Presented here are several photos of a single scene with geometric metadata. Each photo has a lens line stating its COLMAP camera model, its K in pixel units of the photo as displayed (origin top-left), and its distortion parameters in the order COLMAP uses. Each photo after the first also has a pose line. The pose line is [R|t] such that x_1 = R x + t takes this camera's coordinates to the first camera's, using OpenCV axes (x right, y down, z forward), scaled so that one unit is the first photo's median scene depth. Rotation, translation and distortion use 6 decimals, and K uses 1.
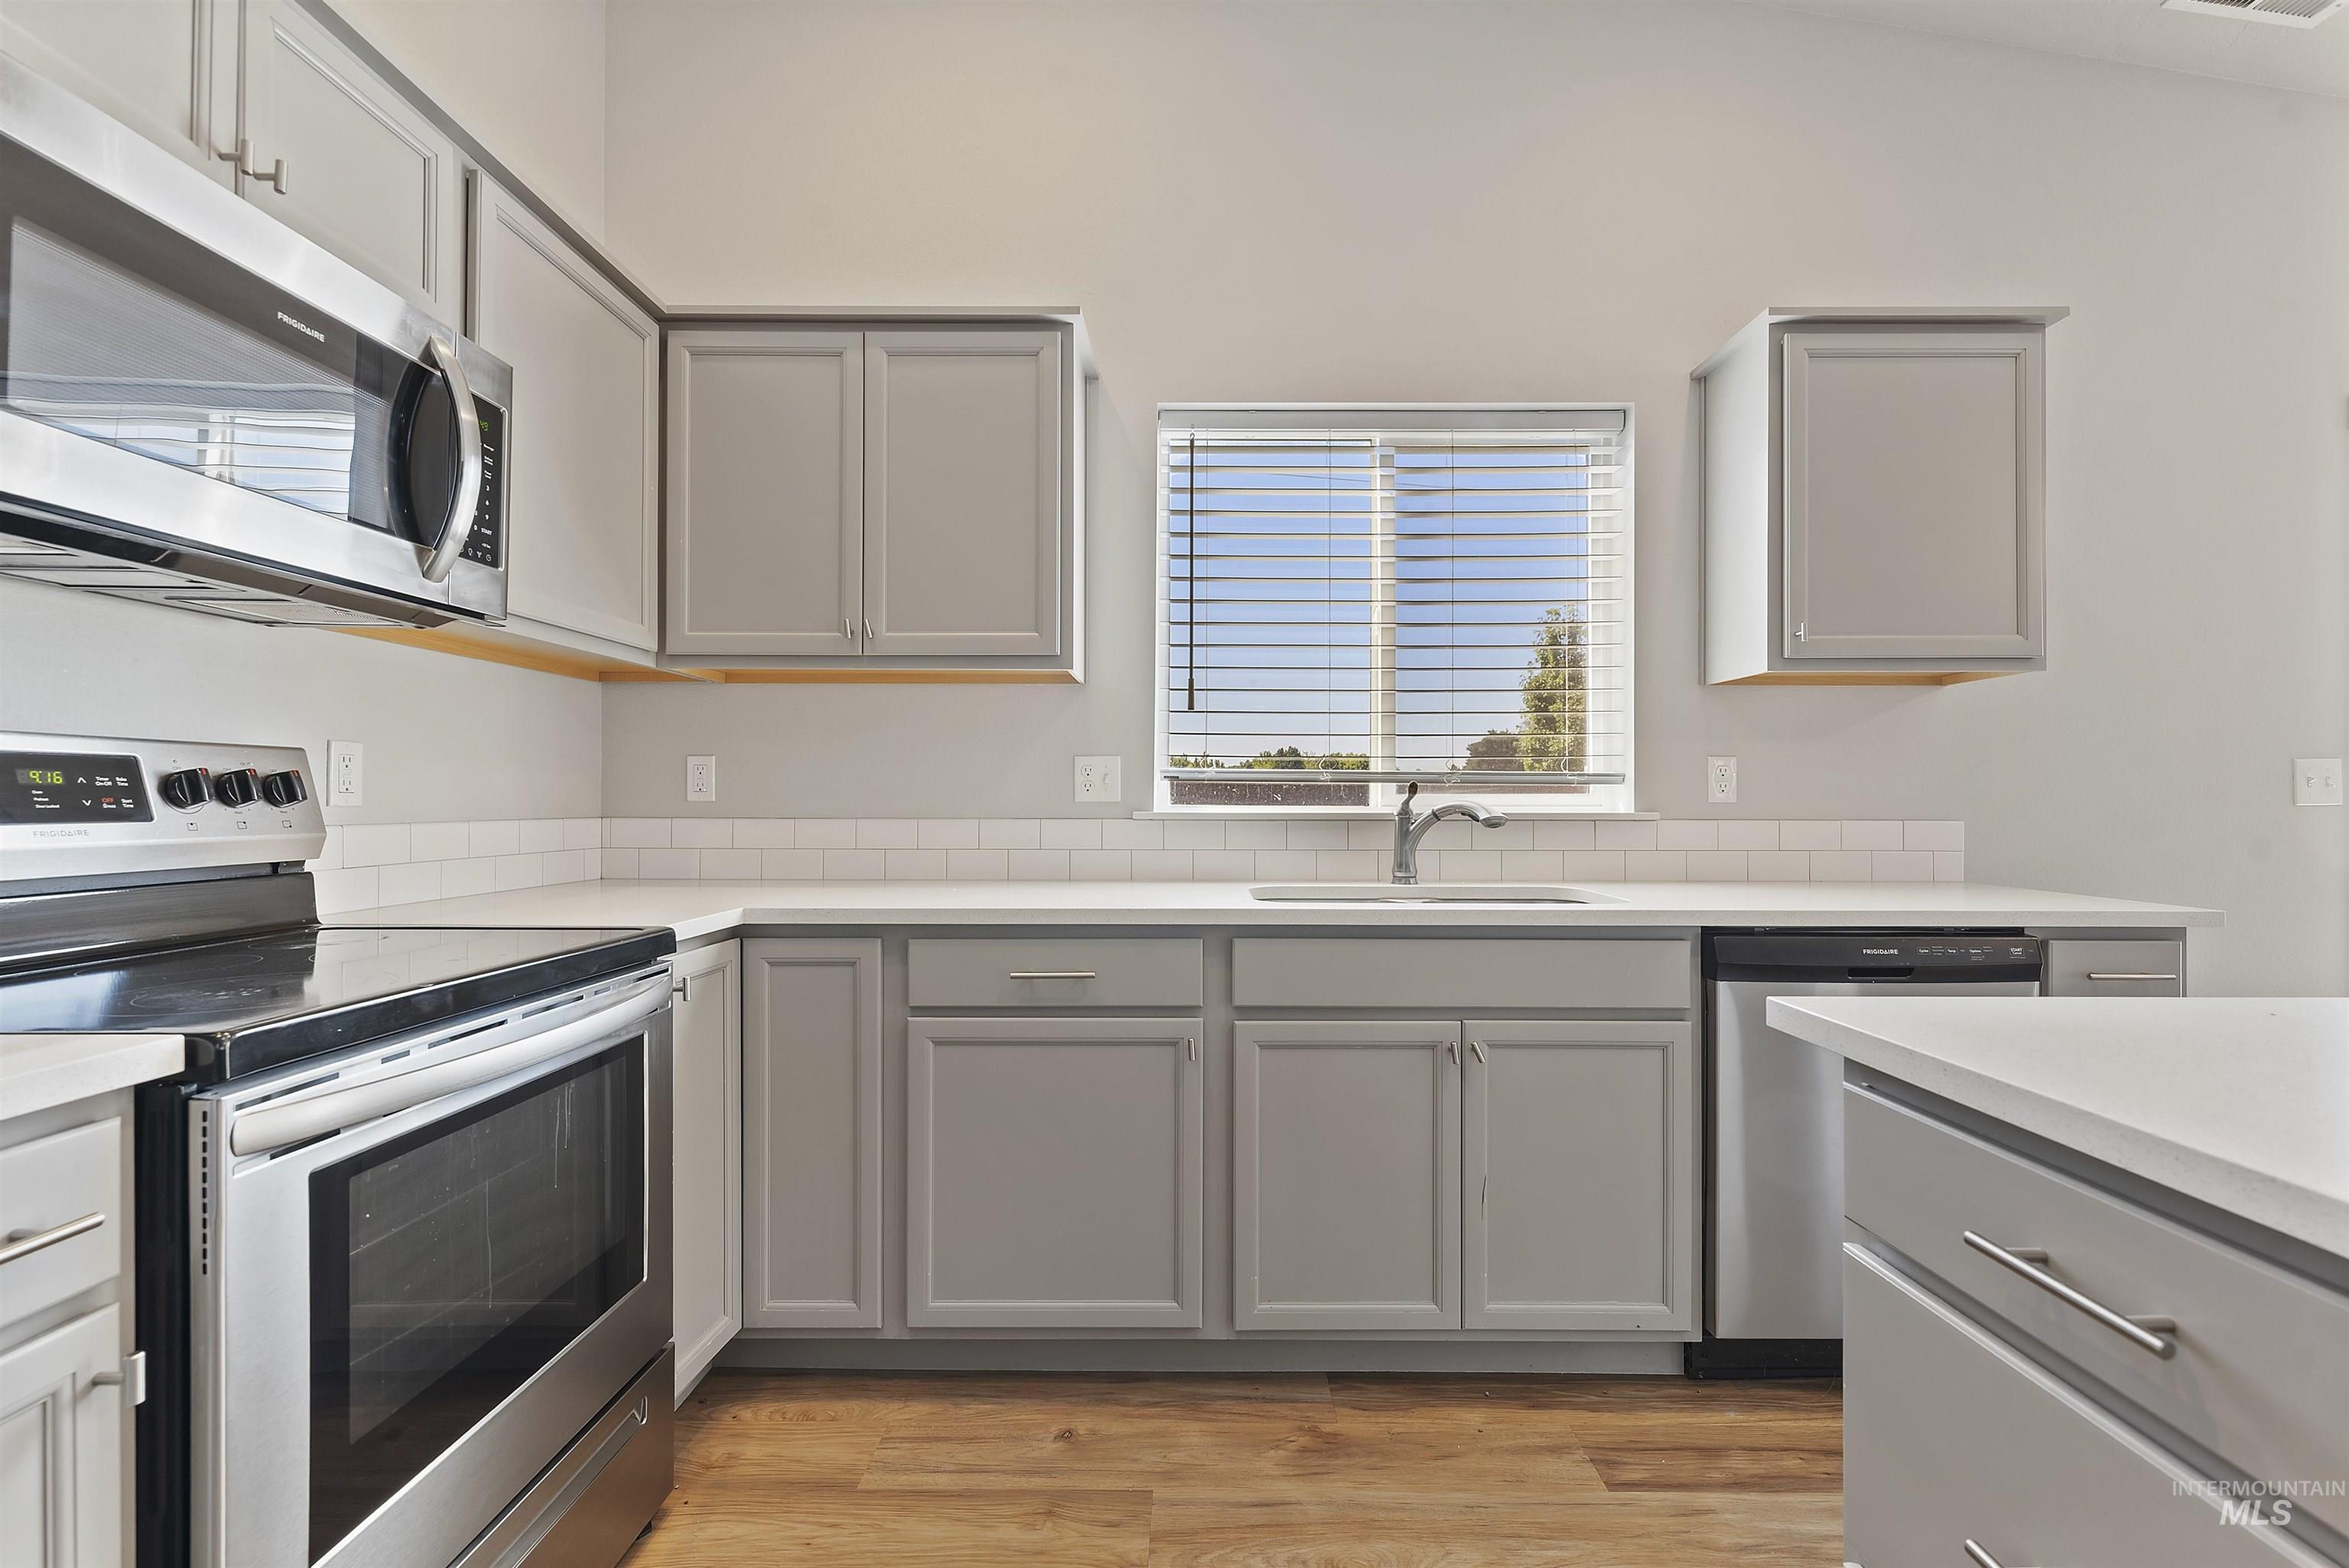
lens RADIAL K [[1026.9, 0, 1202.6], [0, 1026.9, 790.4], [0, 0, 1]] dist [-0.002141, 0.000911]
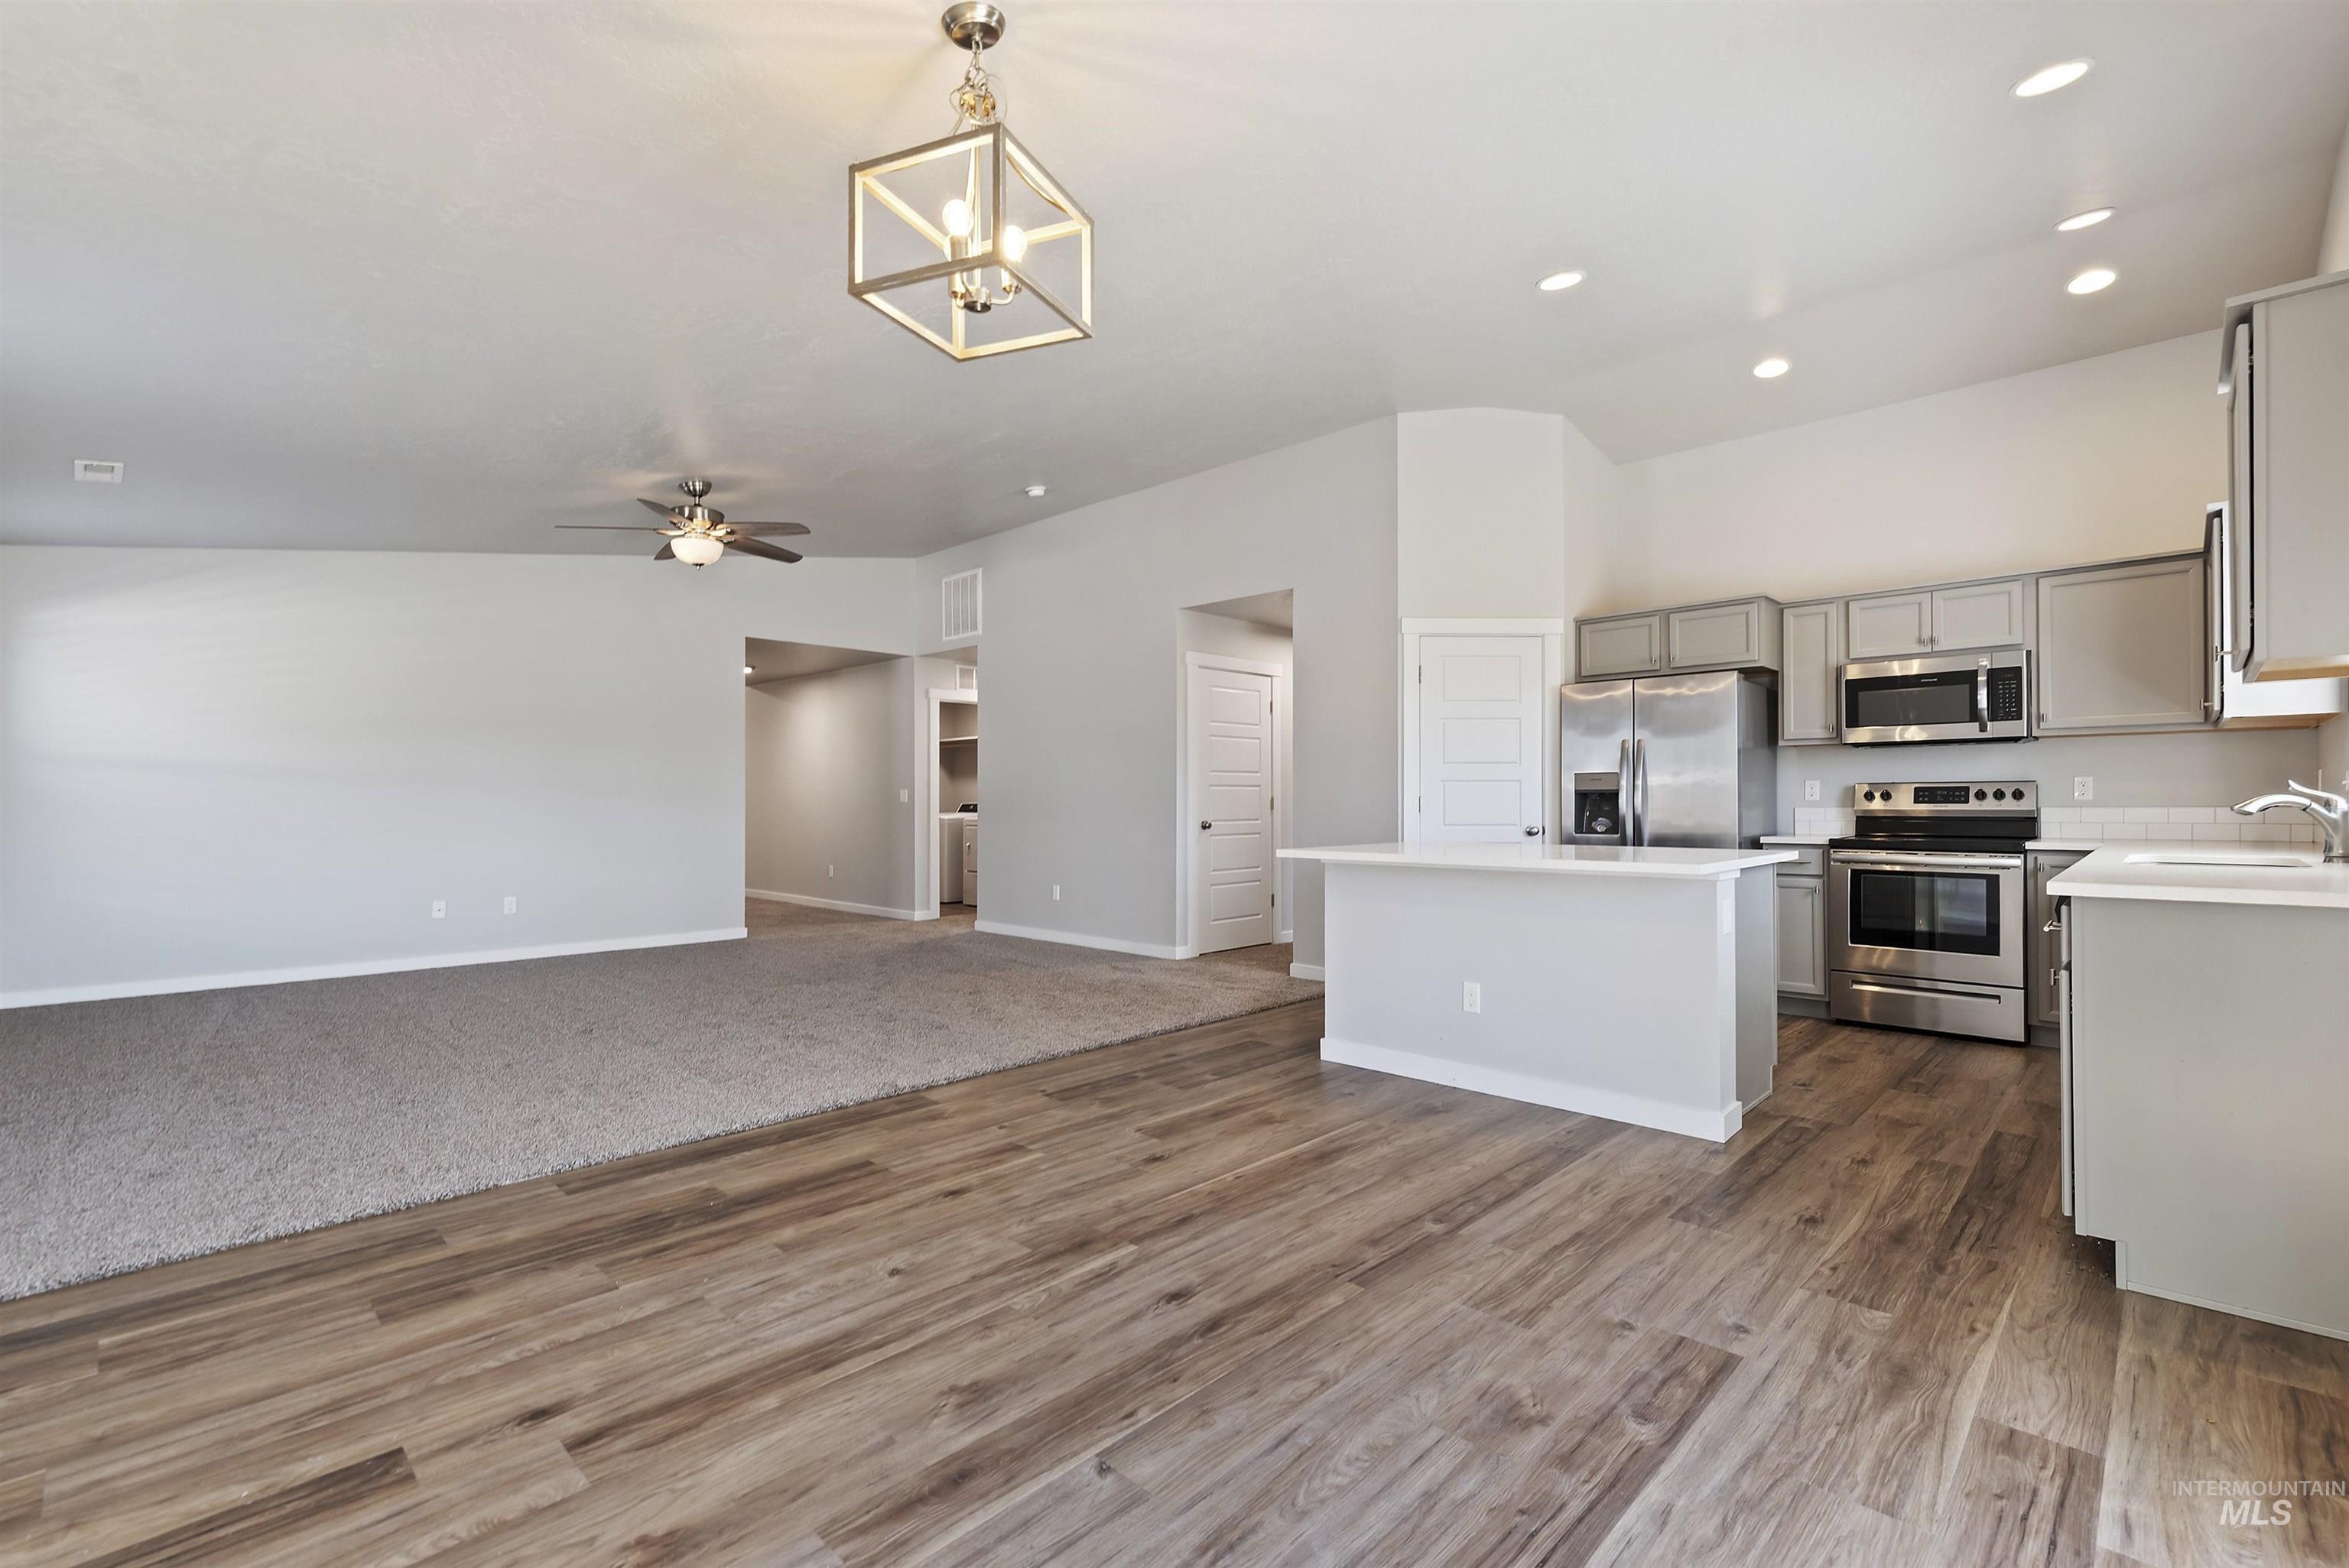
lens RADIAL K [[1026.9, 0, 1187.8], [0, 1026.9, 801.1], [0, 0, 1]] dist [-0.002141, 0.000911]
pose [[-0.697174, 0.001839, -0.716900, 2.853744], [0.008022, 0.999954, -0.005236, 0.015009], [0.716857, -0.009401, -0.697157, 1.212096]]
